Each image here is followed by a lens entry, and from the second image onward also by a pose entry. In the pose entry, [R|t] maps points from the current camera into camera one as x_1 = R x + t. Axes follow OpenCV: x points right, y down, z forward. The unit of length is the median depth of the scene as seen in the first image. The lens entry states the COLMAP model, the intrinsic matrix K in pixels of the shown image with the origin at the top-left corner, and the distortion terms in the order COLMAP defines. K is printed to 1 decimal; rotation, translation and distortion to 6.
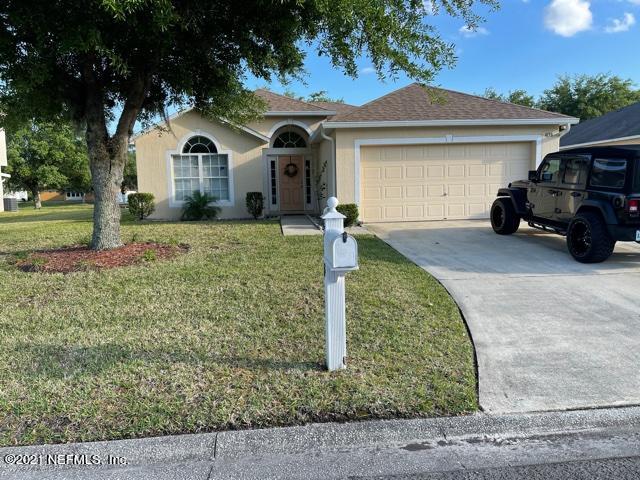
lens RADIAL K [[484.1, 0, 321.0], [0, 484.1, 239.9], [0, 0, 1]] dist [0.044689, -0.004987]
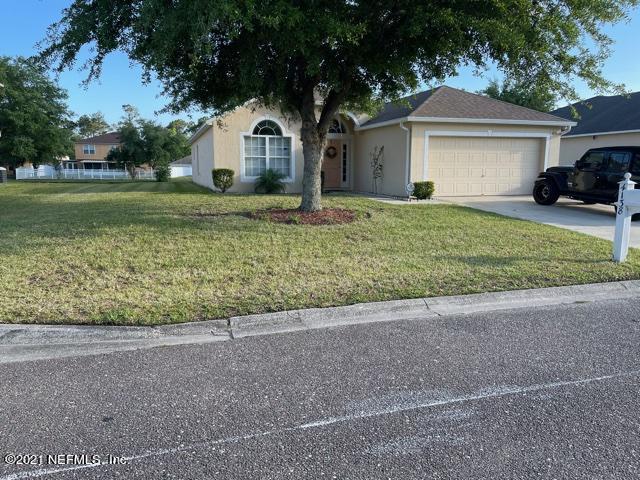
lens RADIAL K [[484.1, 0, 318.8], [0, 484.1, 240.0], [0, 0, 1]] dist [0.044689, -0.004987]
pose [[0.976381, -0.004452, 0.216012, -0.380222], [-0.003747, 0.999289, 0.037528, 0.025466], [-0.216025, -0.037451, 0.975669, -0.155489]]
